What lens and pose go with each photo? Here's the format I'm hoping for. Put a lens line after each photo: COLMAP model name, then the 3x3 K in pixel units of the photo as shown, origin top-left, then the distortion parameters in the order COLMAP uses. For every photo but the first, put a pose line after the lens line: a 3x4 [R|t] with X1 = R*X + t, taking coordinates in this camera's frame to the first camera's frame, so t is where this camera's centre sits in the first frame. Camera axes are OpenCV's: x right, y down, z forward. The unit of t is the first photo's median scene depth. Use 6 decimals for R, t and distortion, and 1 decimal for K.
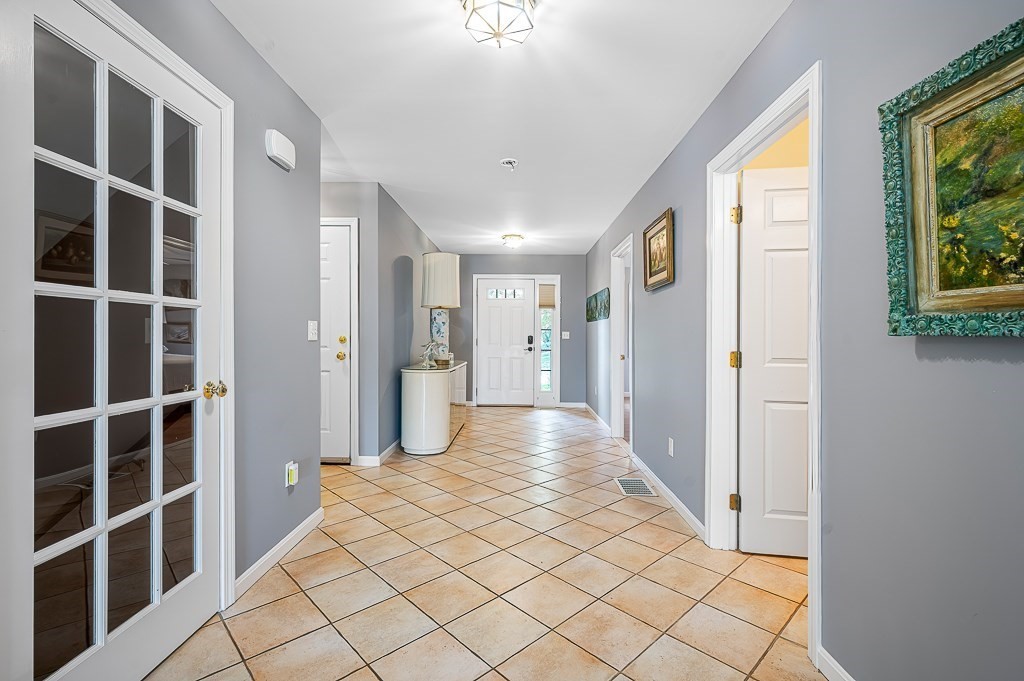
lens RADIAL K [[457.1, 0, 511.3], [0, 457.1, 336.5], [0, 0, 1]] dist [0.000247, 0.000024]
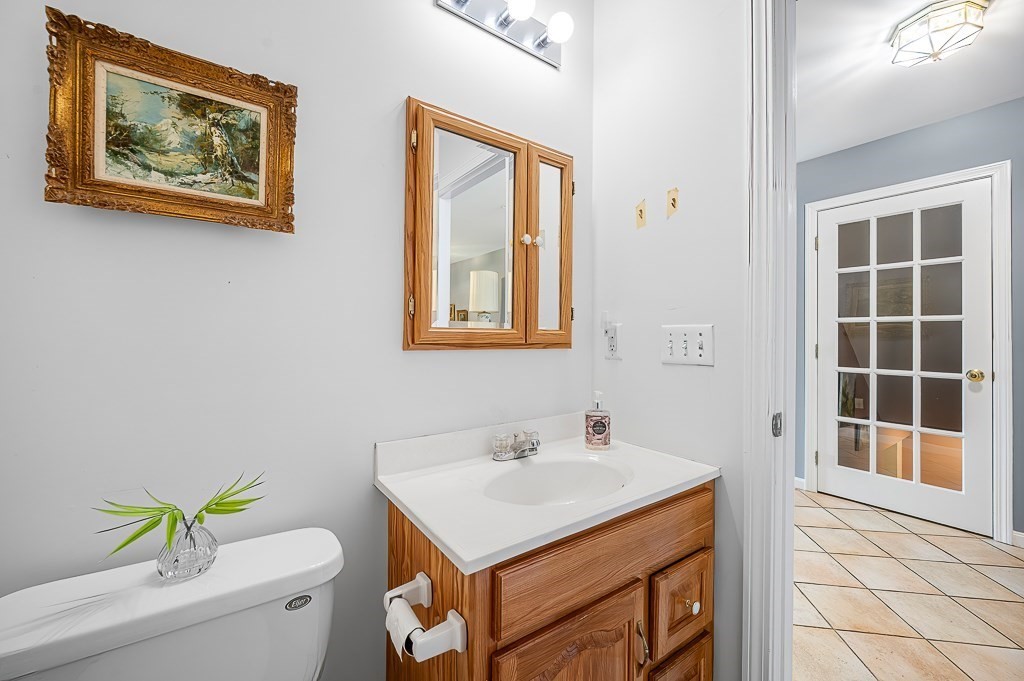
lens RADIAL K [[413.1, 0, 508.1], [0, 413.1, 336.8], [0, 0, 1]] dist [0.000184, 0.000026]
pose [[-0.807898, -0.005459, -0.589296, 0.488407], [-0.004683, 0.999985, -0.002844, 0.001438], [0.589303, 0.000462, -0.807912, 0.435831]]
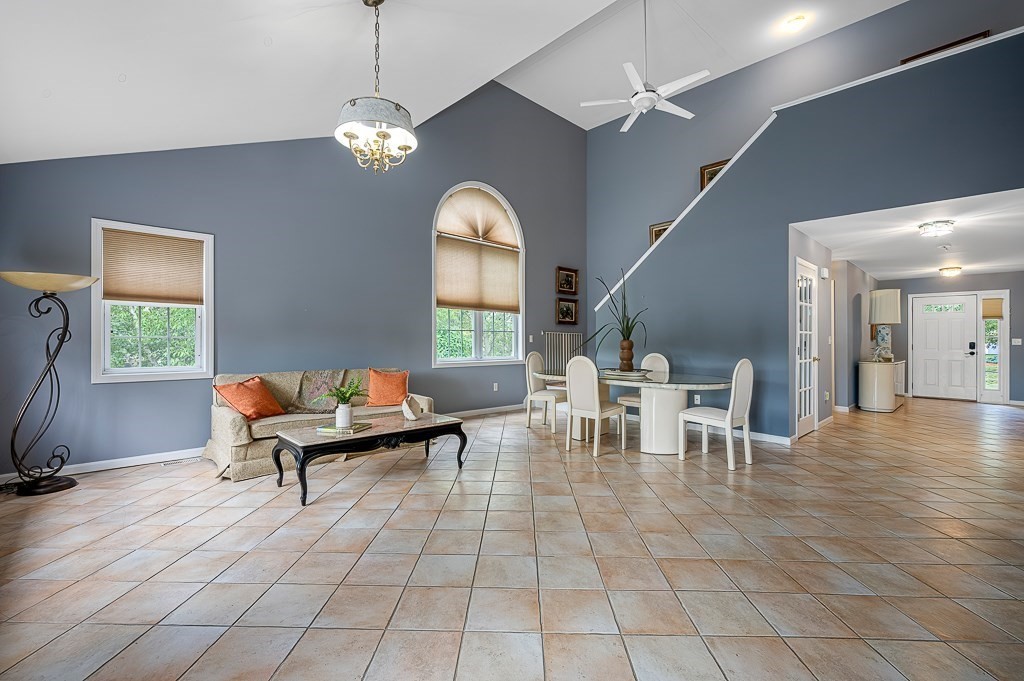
lens RADIAL K [[443.3, 0, 512.0], [0, 443.3, 340.5], [0, 0, 1]] dist [-0.000035, 0.000220]
pose [[0.704410, -0.001794, -0.709791, 0.023846], [-0.001676, 0.999990, -0.004190, 0.001039], [0.709792, 0.004141, 0.704400, -0.973661]]
